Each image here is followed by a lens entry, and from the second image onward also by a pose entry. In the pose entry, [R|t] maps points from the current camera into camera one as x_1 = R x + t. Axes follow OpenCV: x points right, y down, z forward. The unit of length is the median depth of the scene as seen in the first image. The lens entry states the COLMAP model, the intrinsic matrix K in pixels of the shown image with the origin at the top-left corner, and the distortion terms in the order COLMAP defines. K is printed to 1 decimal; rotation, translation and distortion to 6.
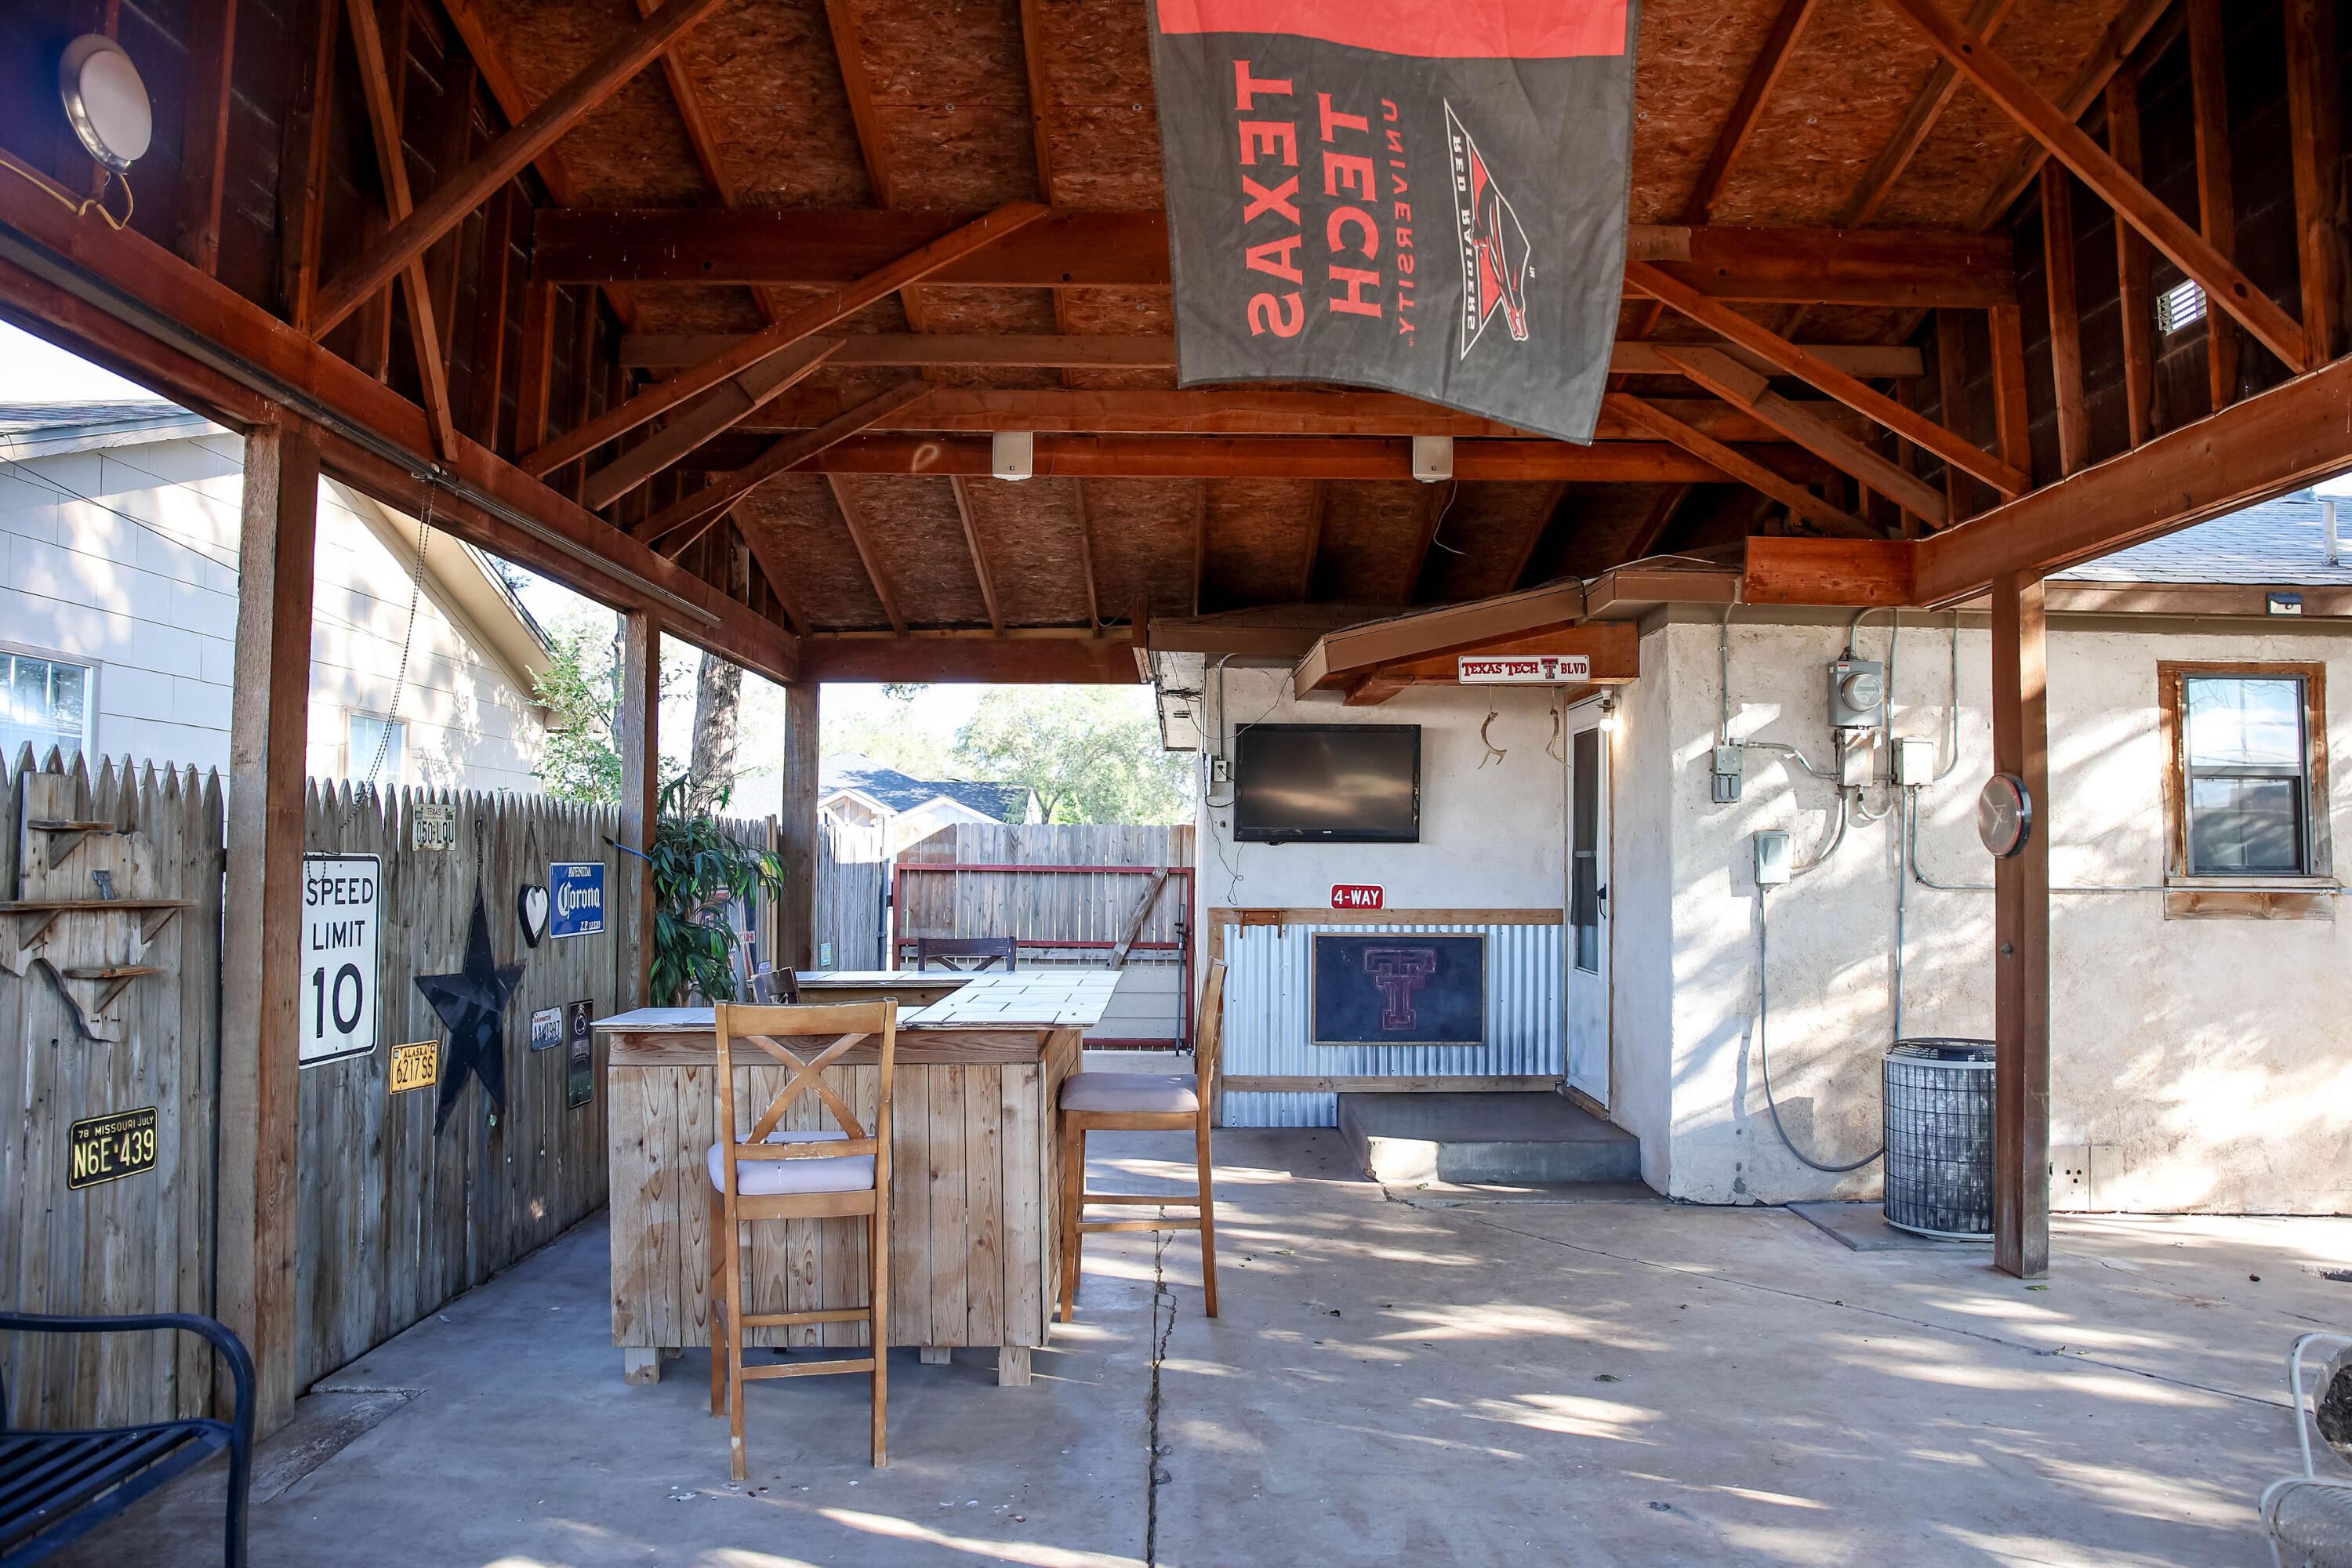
lens RADIAL K [[1702.8, 0, 1177.4], [0, 1702.8, 788.4], [0, 0, 1]] dist [-0.034568, -0.000306]
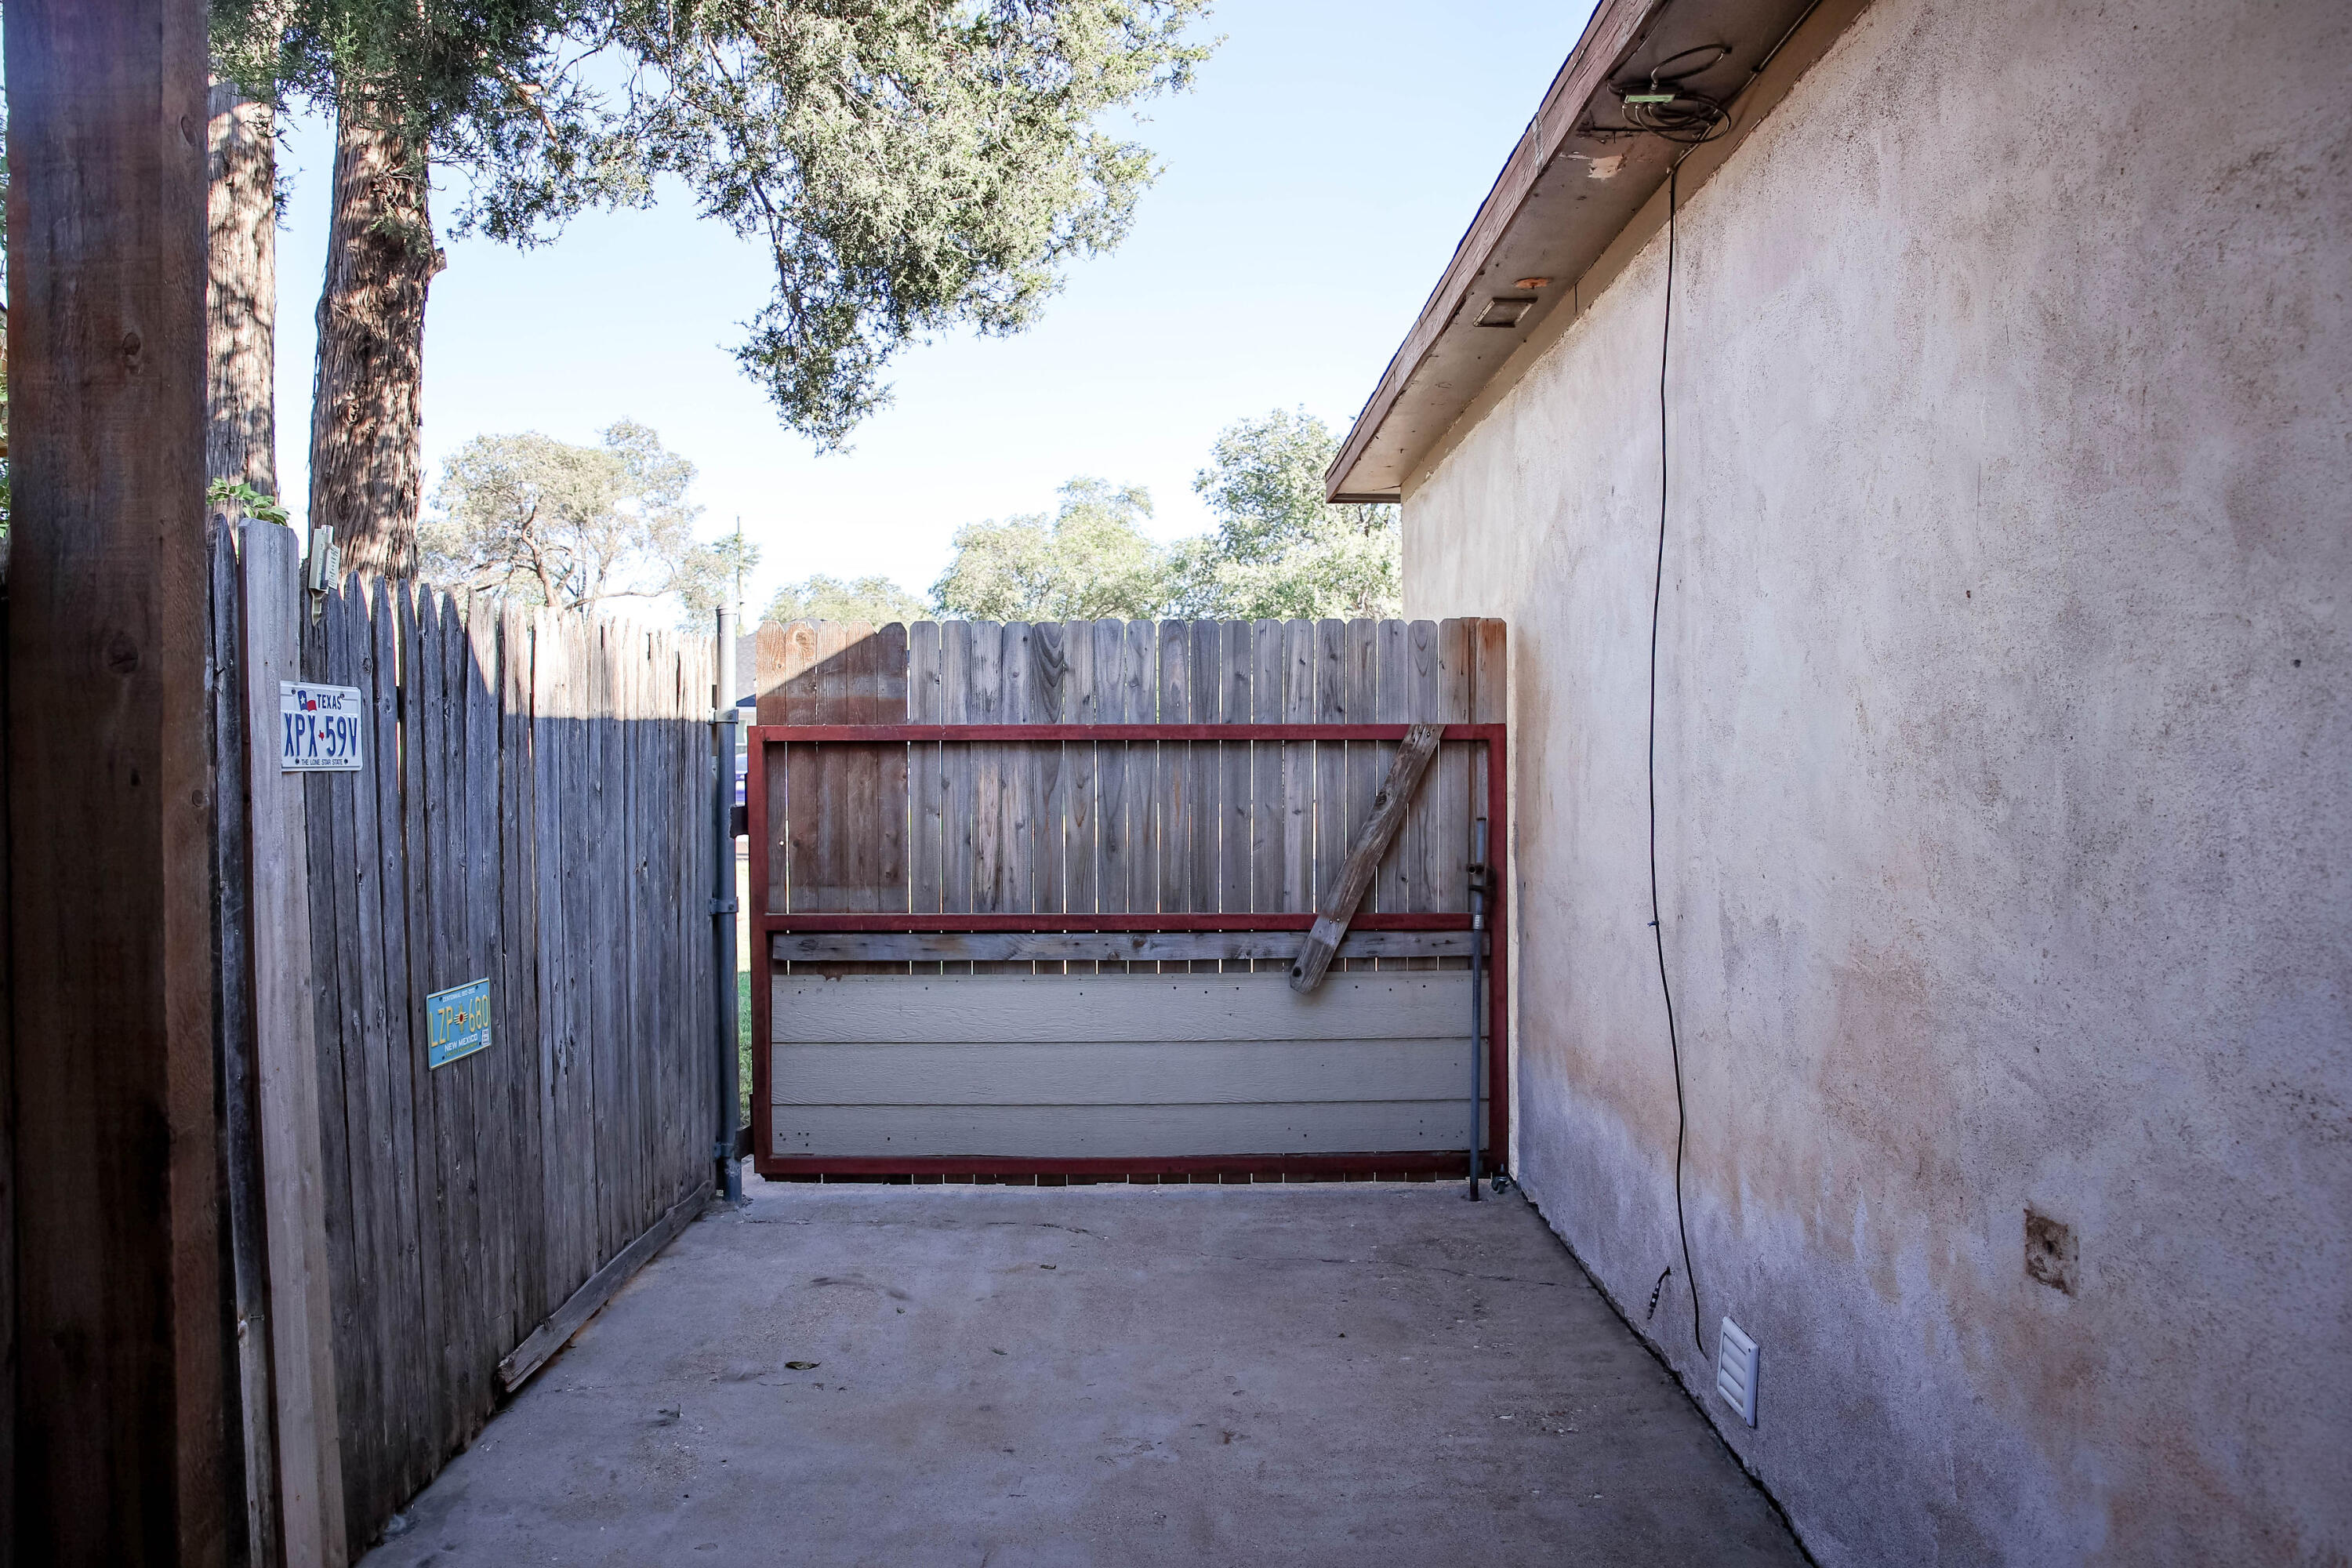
lens RADIAL K [[1702.8, 0, 1182.2], [0, 1702.8, 783.5], [0, 0, 1]] dist [-0.034568, -0.000306]
pose [[0.999793, -0.016083, 0.012422, -0.071079], [0.015222, 0.997667, 0.066556, 0.032599], [-0.013464, -0.066353, 0.997705, 0.604002]]
